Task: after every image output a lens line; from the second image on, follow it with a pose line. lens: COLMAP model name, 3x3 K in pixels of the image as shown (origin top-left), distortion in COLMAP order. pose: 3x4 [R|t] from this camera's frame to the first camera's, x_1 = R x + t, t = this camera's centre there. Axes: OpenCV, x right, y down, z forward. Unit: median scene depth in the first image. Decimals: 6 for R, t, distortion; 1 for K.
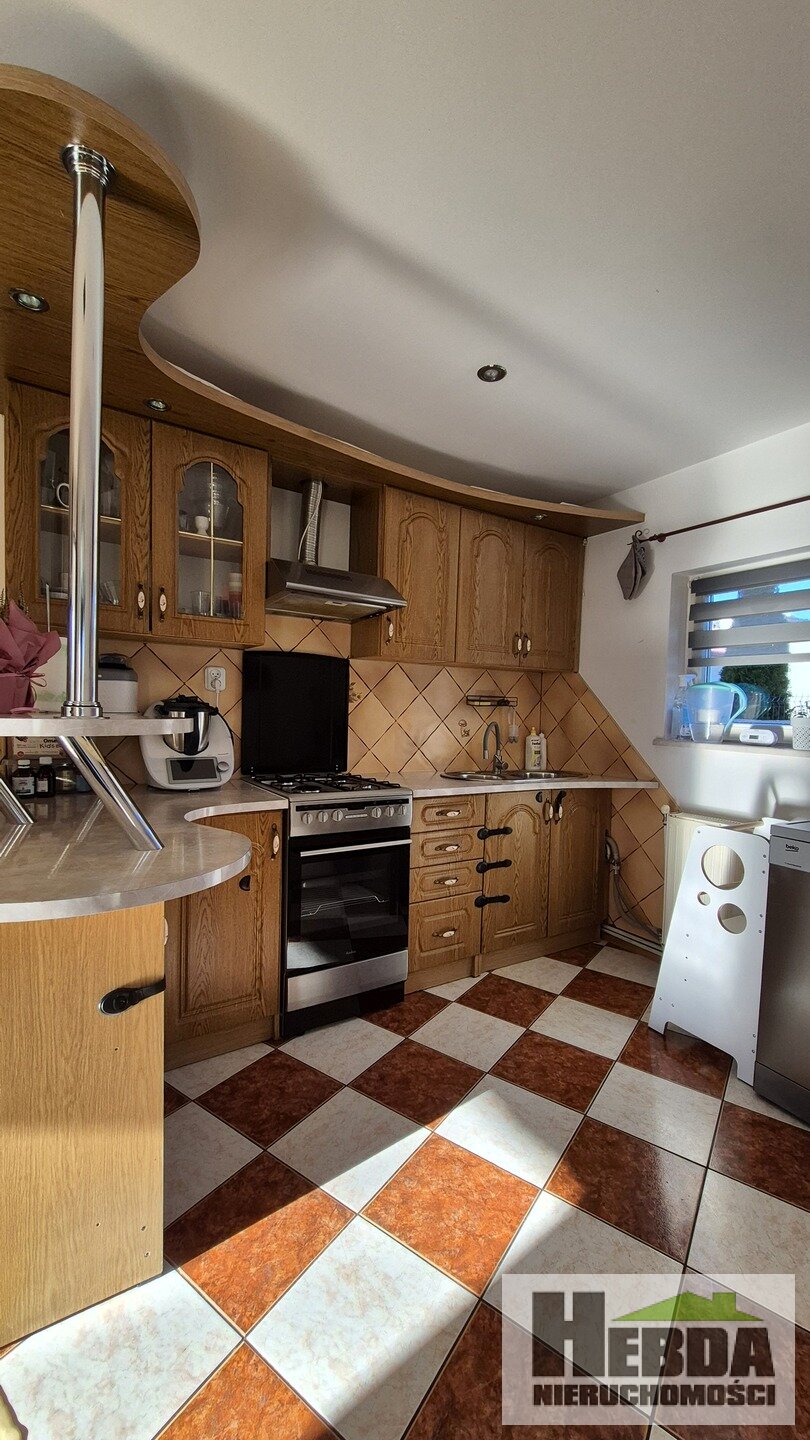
lens RADIAL K [[558.6, 0, 406.3], [0, 558.6, 723.1], [0, 0, 1]] dist [0.003026, 0.000013]
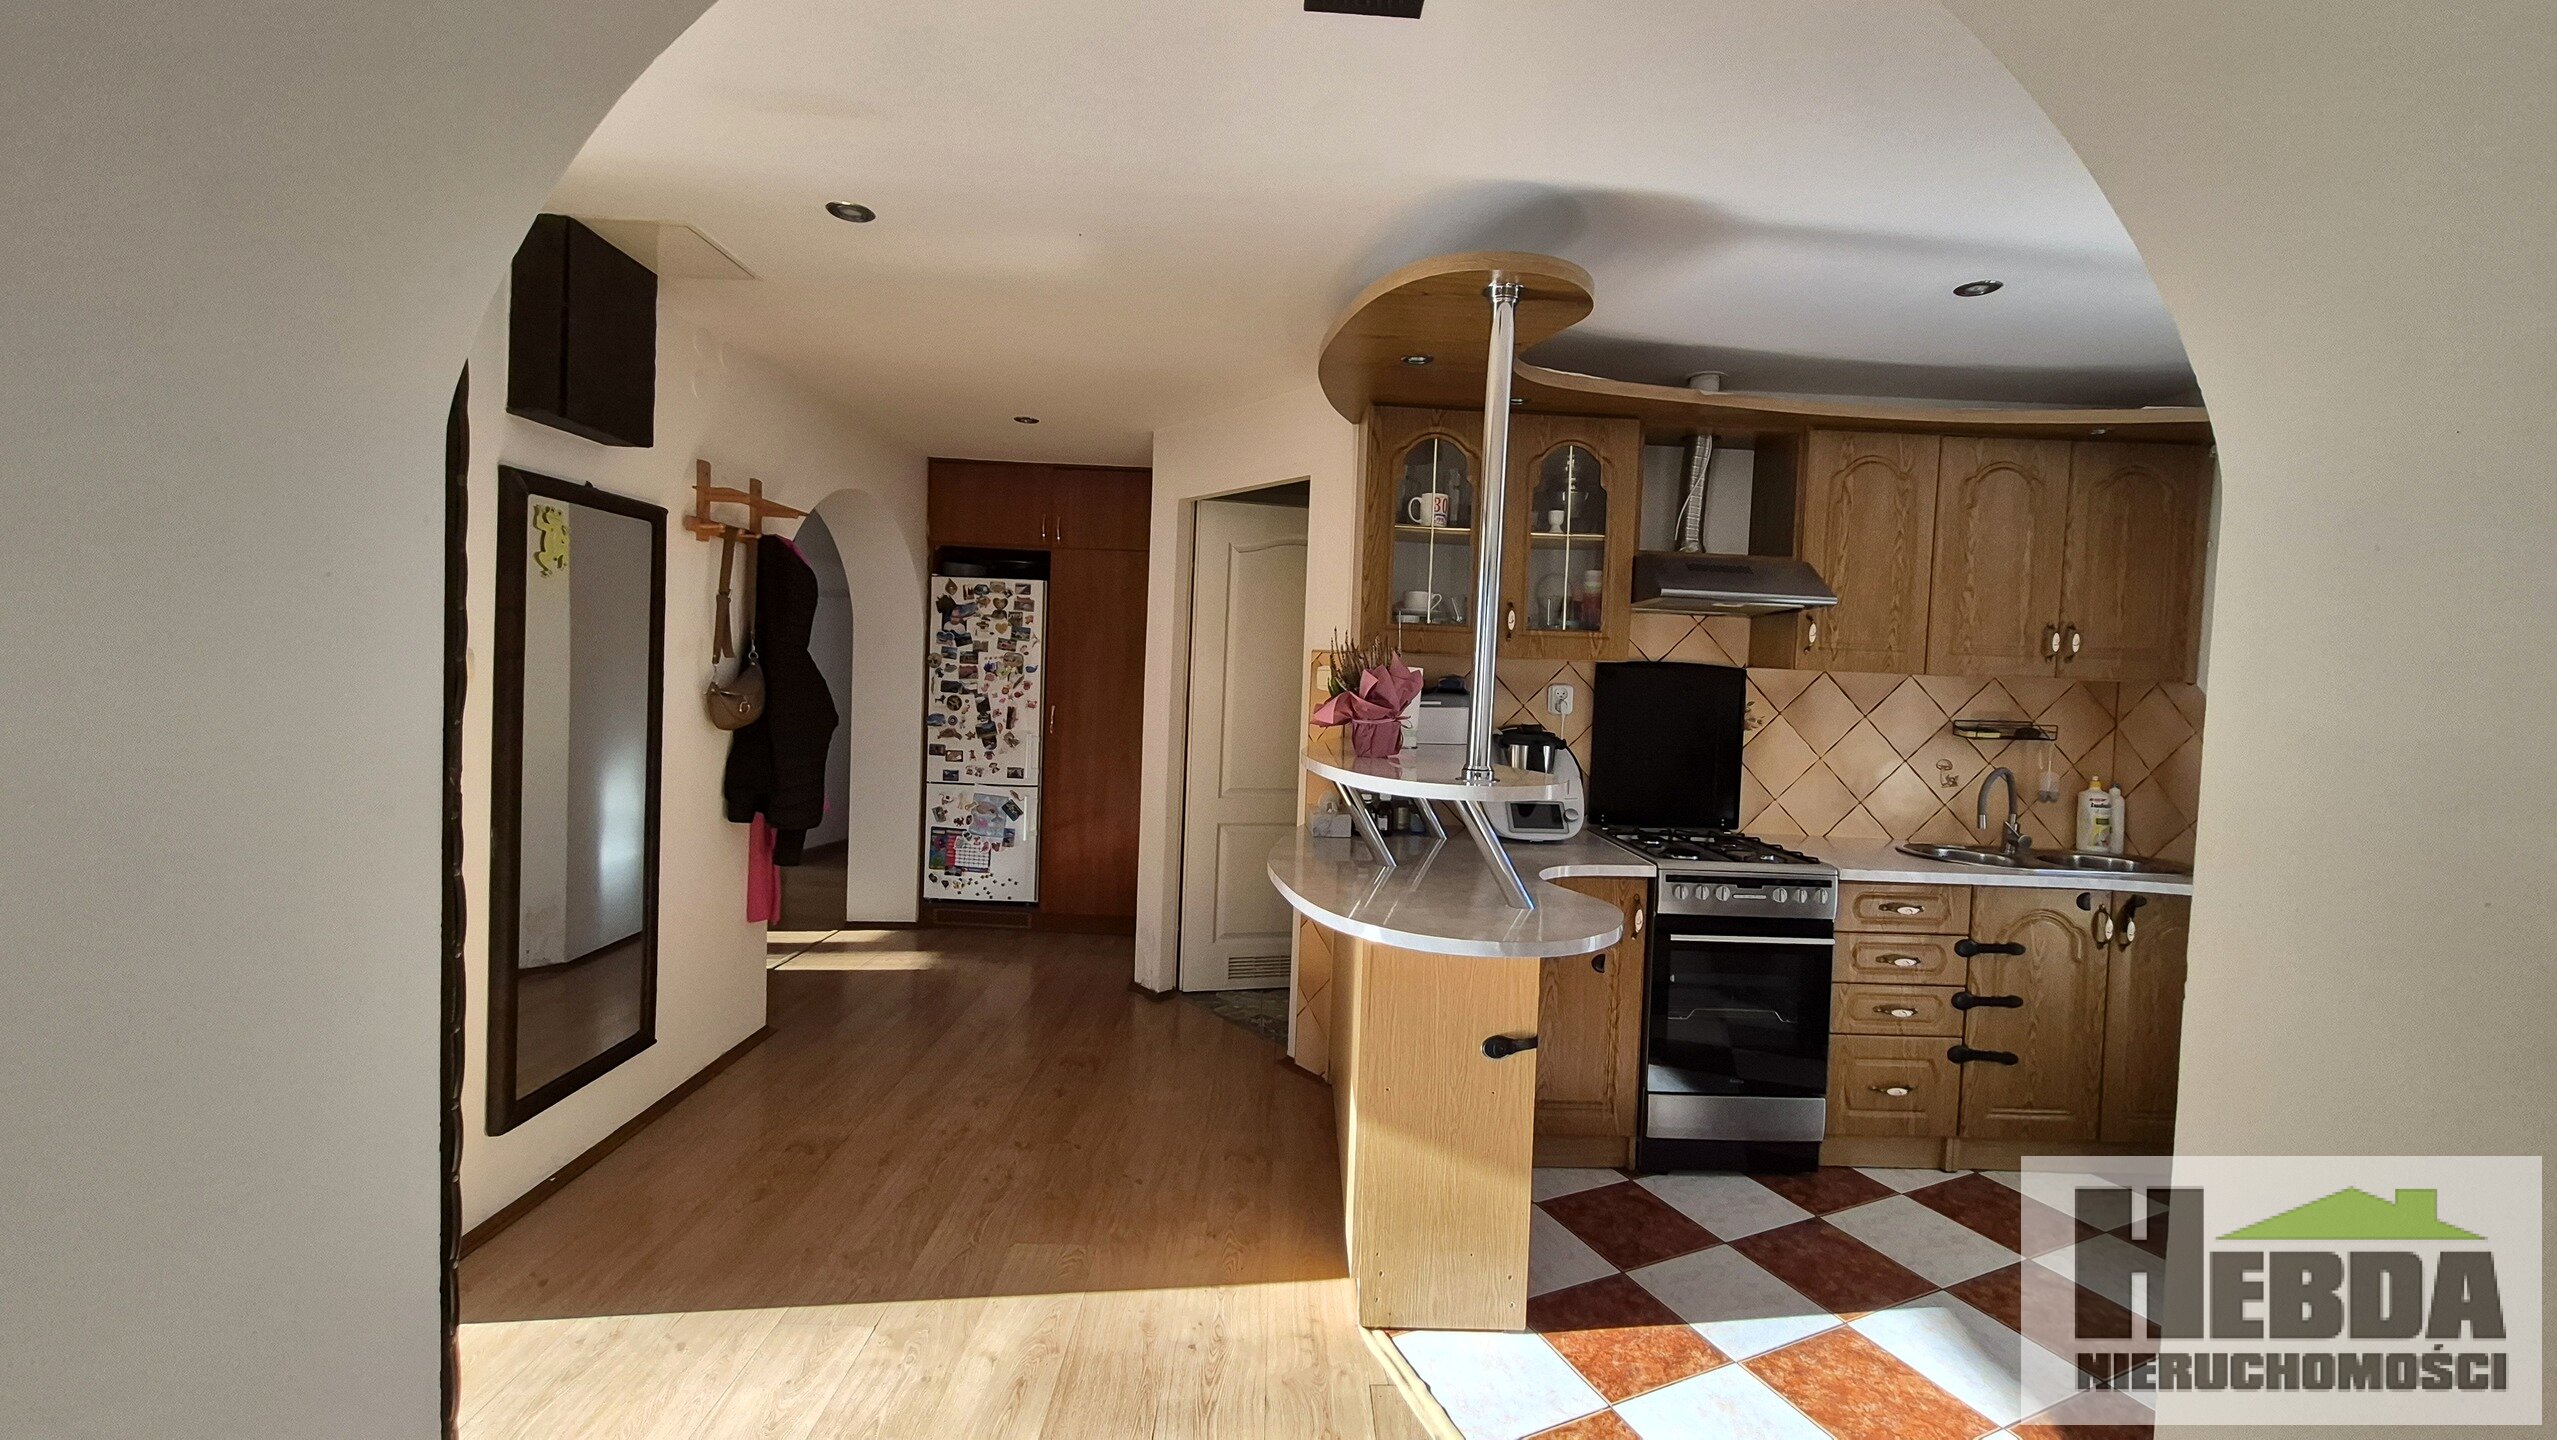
lens RADIAL K [[987.5, 0, 1323.3], [0, 987.5, 698.3], [0, 0, 1]] dist [0.003070, -0.000188]
pose [[0.873135, 0.024977, -0.486839, 0.043855], [-0.028327, 0.999599, 0.000478, -0.074495], [0.486655, 0.013373, 0.873492, -0.386020]]
